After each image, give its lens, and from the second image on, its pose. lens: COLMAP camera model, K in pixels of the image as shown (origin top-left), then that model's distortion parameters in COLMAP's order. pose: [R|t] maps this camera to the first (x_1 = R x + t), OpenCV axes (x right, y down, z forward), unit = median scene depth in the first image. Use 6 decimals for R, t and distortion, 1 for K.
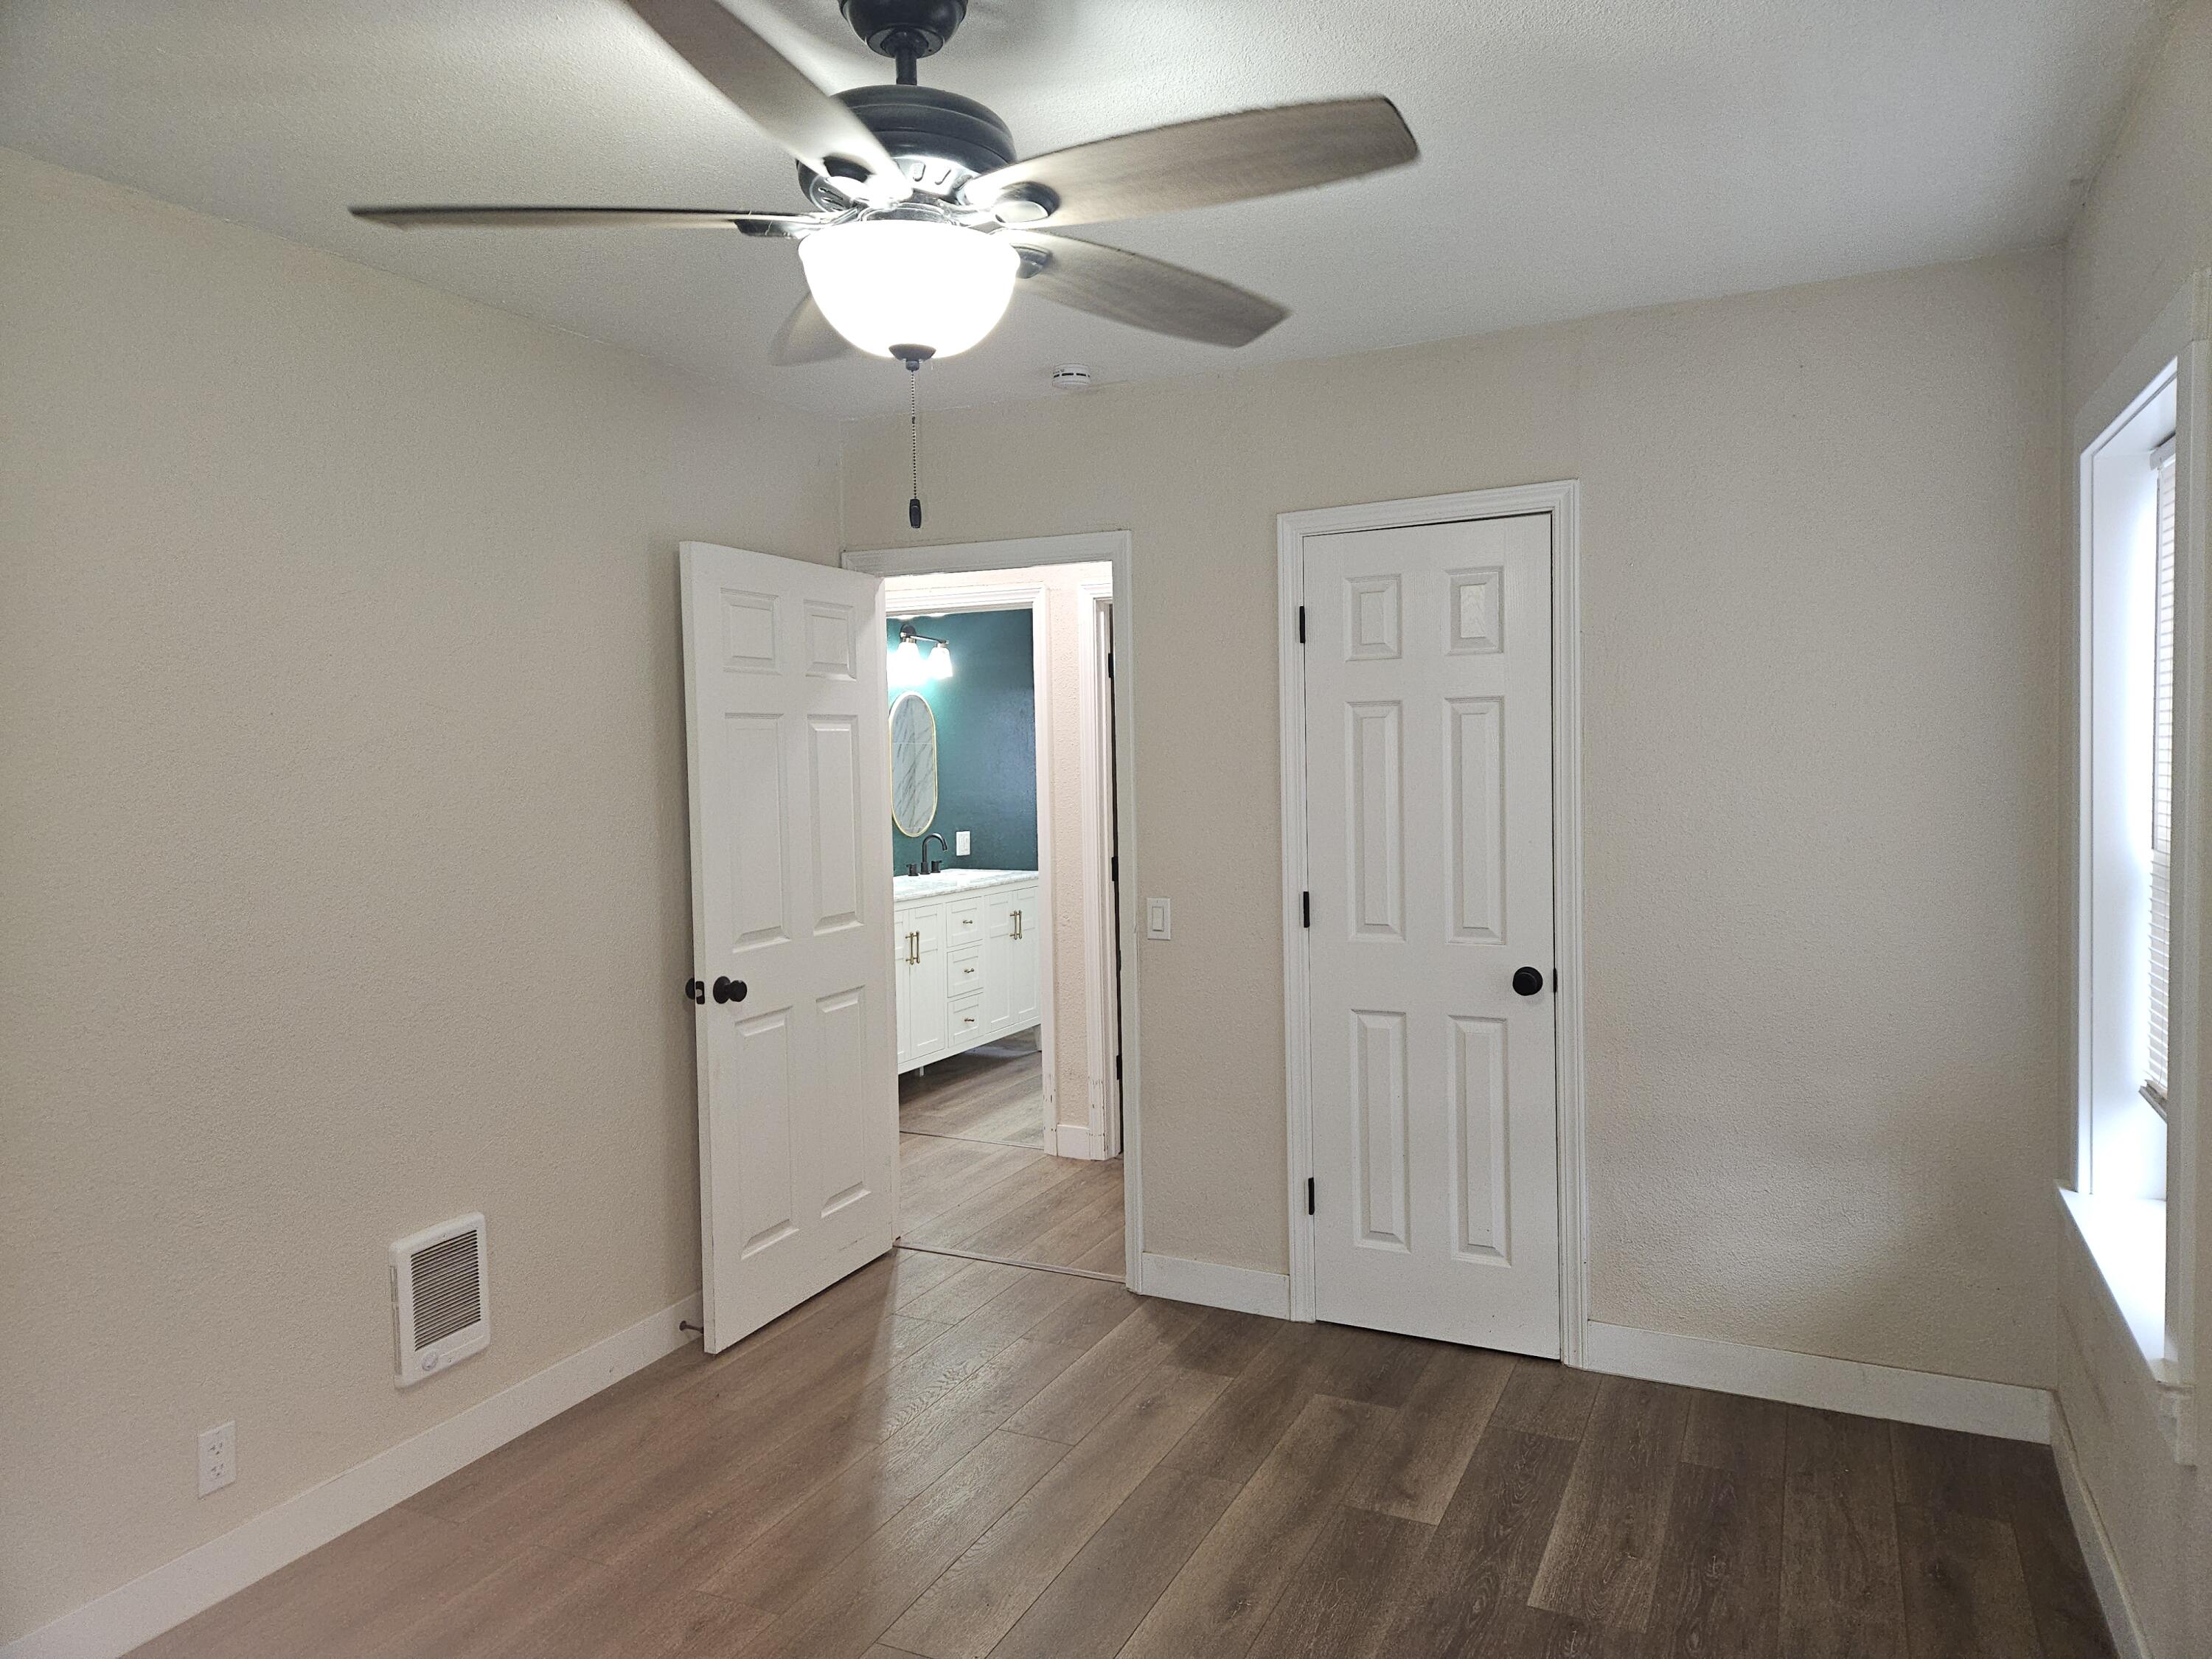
lens RADIAL K [[1482.0, 0, 1107.4], [0, 1482.0, 827.4], [0, 0, 1]] dist [0.053168, -0.019676]
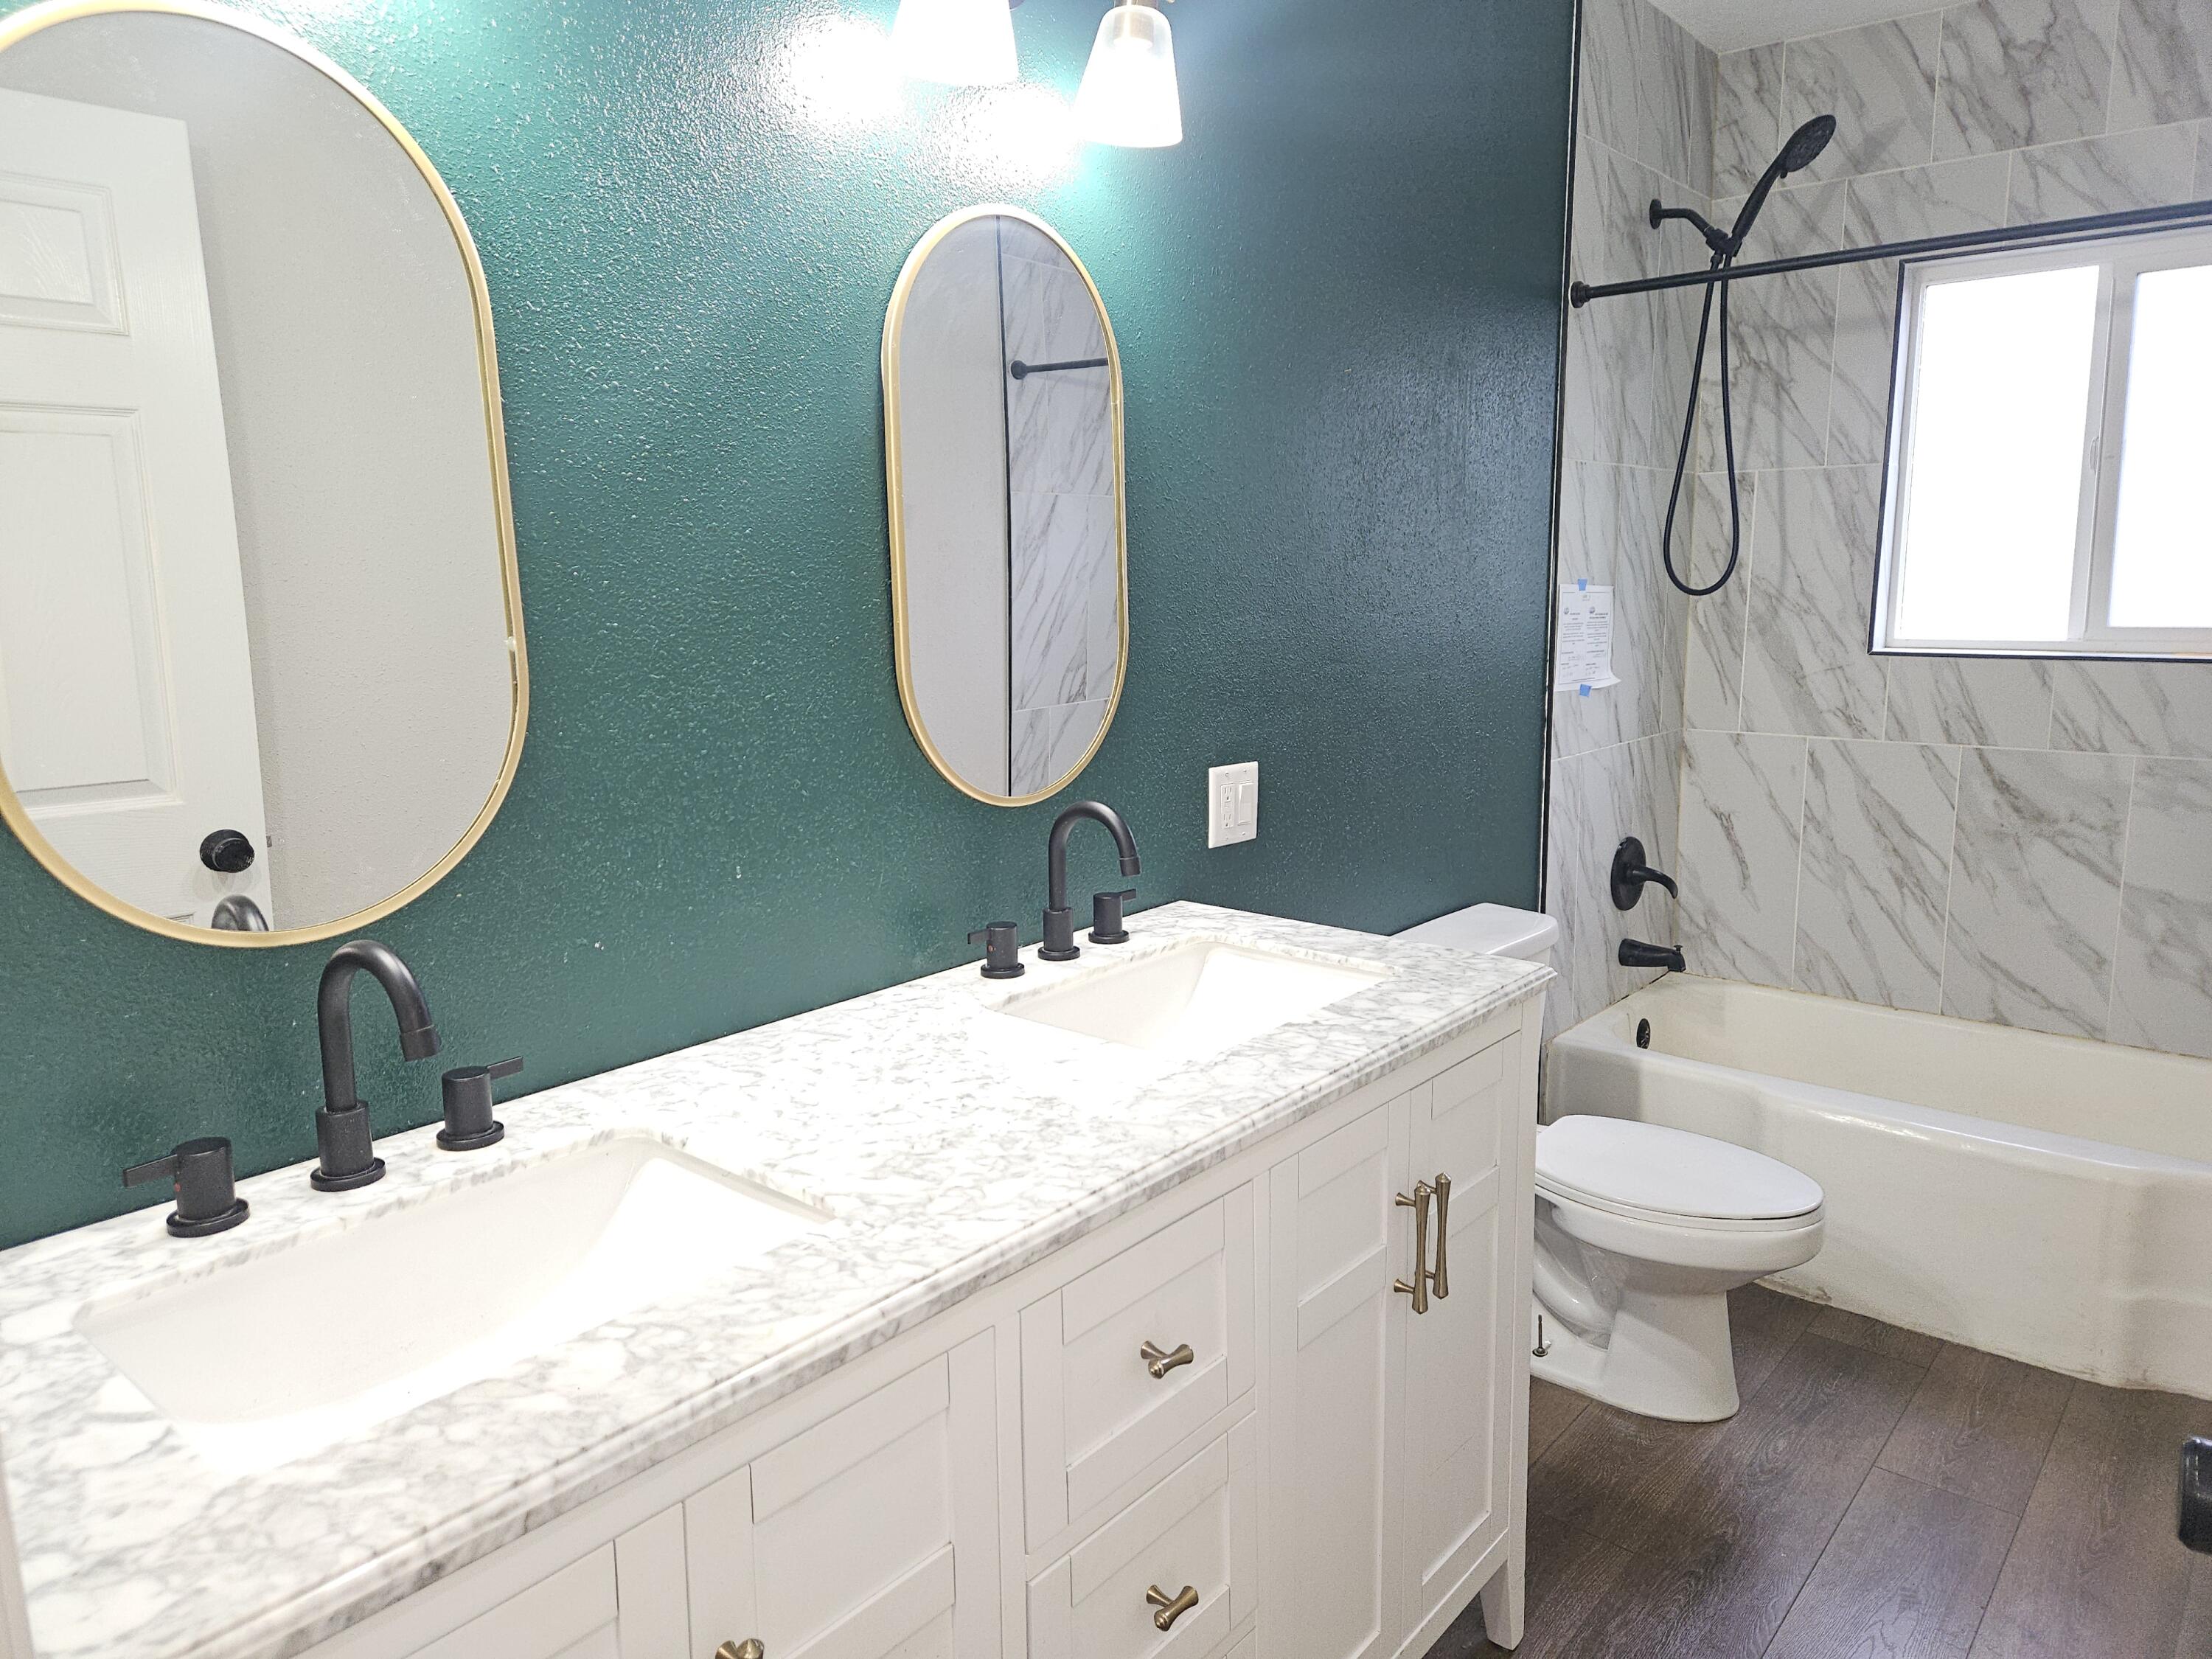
lens RADIAL K [[1482.0, 0, 1102.1], [0, 1482.0, 825.8], [0, 0, 1]] dist [0.053168, -0.019676]
pose [[0.972186, 0.050751, -0.228646, -0.058937], [-0.022657, 0.992041, 0.123863, -0.022169], [0.233113, -0.115237, 0.965598, 0.758919]]
